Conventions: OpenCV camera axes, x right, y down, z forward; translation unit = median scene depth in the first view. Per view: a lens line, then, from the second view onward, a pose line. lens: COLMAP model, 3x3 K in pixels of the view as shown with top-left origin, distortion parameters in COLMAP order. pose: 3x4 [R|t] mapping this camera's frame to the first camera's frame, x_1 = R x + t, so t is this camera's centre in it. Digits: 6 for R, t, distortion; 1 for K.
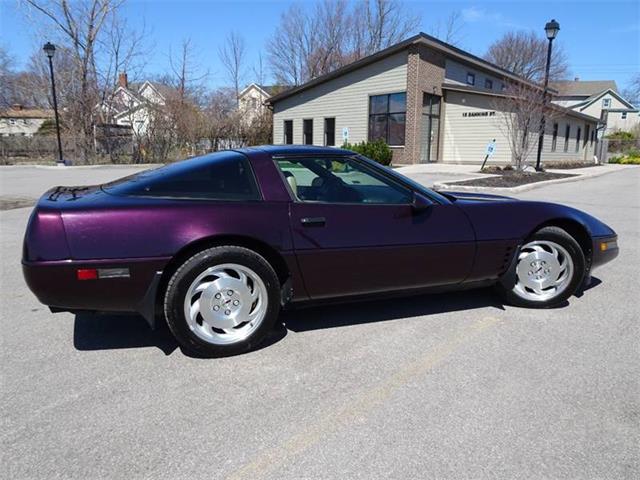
lens RADIAL K [[511.5, 0, 324.0], [0, 511.5, 239.6], [0, 0, 1]] dist [0.032820, 0.005827]
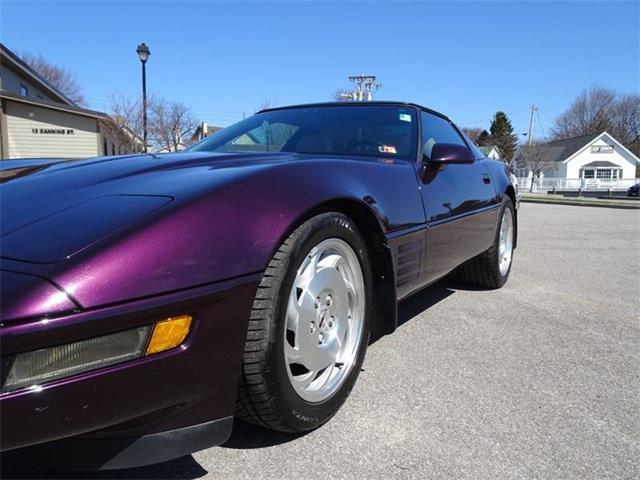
lens RADIAL K [[519.1, 0, 321.1], [0, 519.1, 238.2], [0, 0, 1]] dist [0.036368, 0.005796]
pose [[0.627535, -0.084798, 0.773957, -0.110117], [0.136855, 0.990588, -0.002431, 0.003795], [-0.766467, 0.107445, 0.633233, 0.079144]]
